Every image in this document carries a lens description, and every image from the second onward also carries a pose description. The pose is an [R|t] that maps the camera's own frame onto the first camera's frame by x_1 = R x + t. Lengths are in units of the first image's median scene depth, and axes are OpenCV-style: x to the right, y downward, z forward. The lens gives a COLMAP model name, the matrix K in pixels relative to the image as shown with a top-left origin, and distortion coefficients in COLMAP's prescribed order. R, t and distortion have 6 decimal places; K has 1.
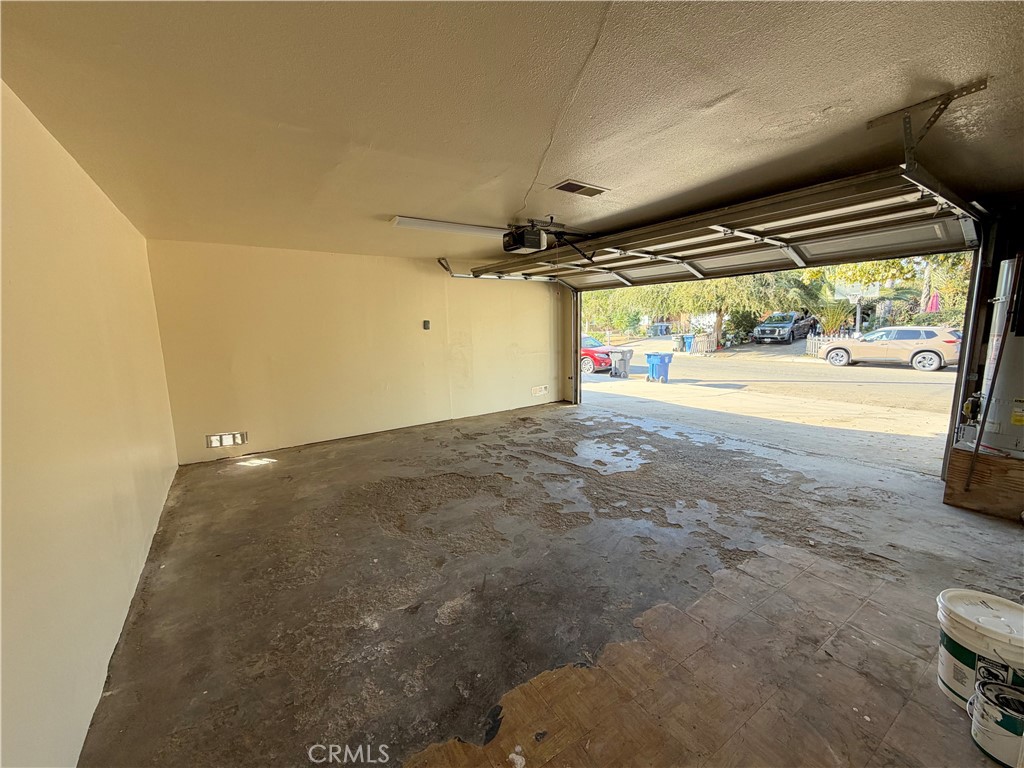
lens RADIAL K [[409.1, 0, 509.5], [0, 409.1, 385.6], [0, 0, 1]] dist [0.002326, 0.000404]
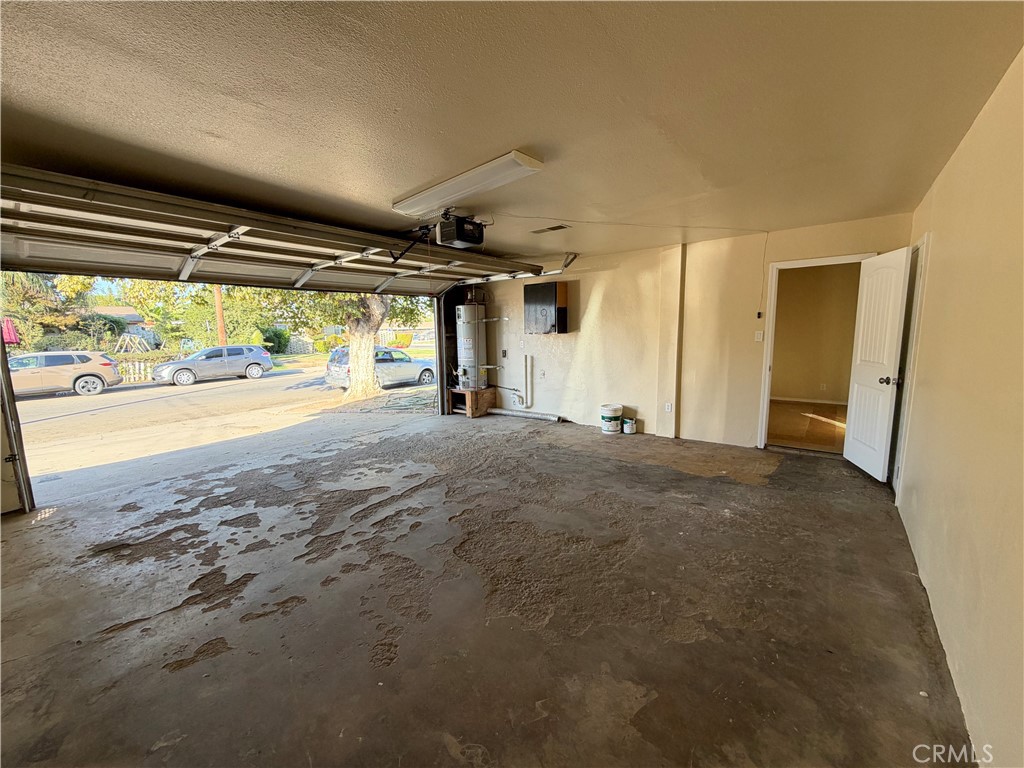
lens RADIAL K [[409.1, 0, 508.6], [0, 409.1, 384.4], [0, 0, 1]] dist [0.002326, 0.000404]
pose [[-0.281213, -0.098466, 0.954580, -0.652857], [0.172124, 0.973415, 0.151115, -0.110822], [-0.944083, 0.206802, -0.256789, 0.887470]]
